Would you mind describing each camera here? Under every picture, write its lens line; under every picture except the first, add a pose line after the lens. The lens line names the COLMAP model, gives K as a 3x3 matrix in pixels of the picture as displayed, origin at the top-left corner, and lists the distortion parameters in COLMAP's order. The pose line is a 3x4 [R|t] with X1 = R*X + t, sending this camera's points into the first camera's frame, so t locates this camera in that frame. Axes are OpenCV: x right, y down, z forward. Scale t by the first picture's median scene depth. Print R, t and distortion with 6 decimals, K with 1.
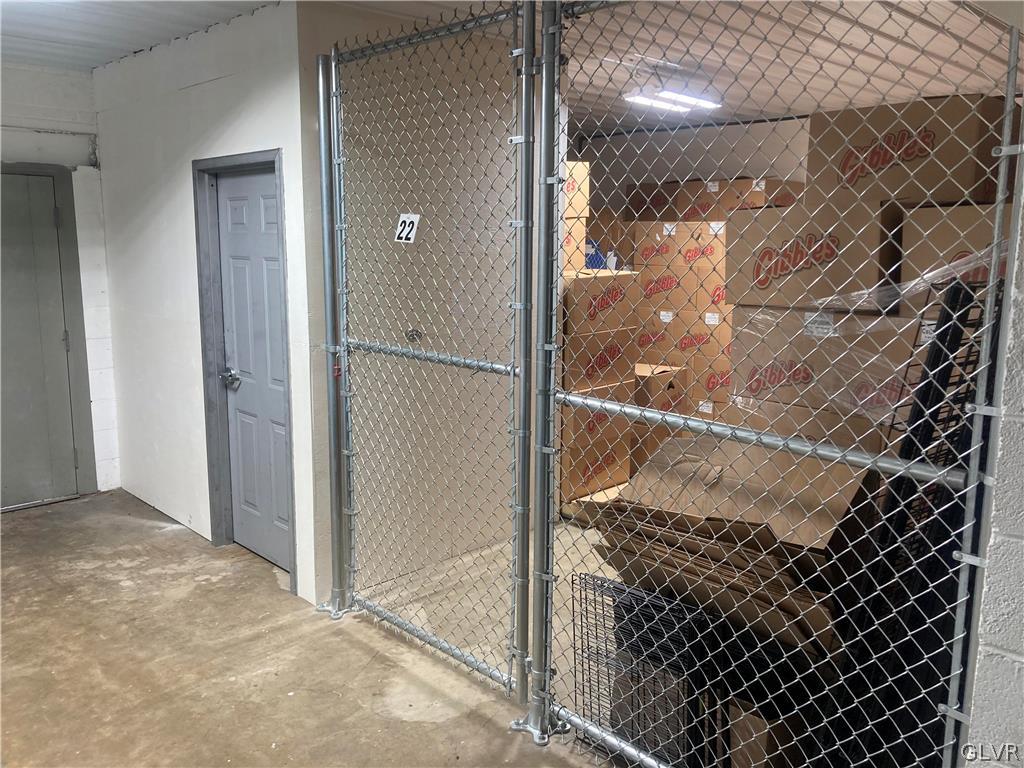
lens RADIAL K [[845.2, 0, 511.4], [0, 845.2, 381.0], [0, 0, 1]] dist [0.006149, -0.001183]
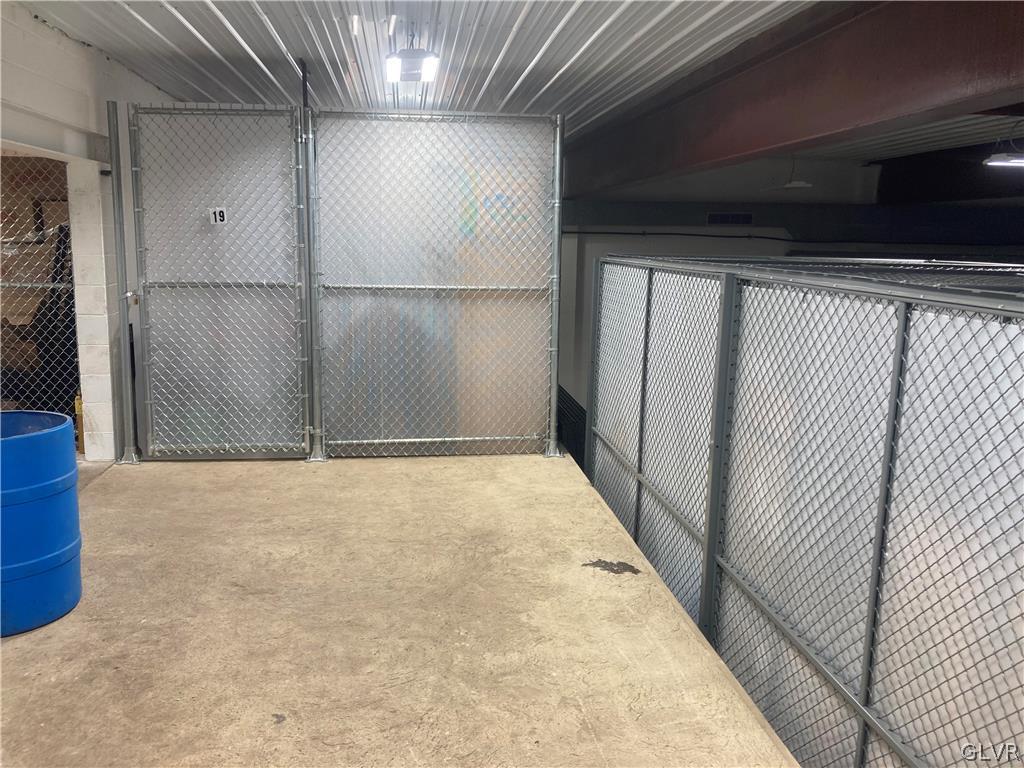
lens RADIAL K [[845.2, 0, 510.8], [0, 845.2, 382.3], [0, 0, 1]] dist [0.006149, -0.001183]
pose [[0.608980, -0.118670, 0.784258, -0.974654], [0.109767, 0.991840, 0.064846, 0.430550], [-0.785554, 0.046596, 0.617036, -2.184541]]
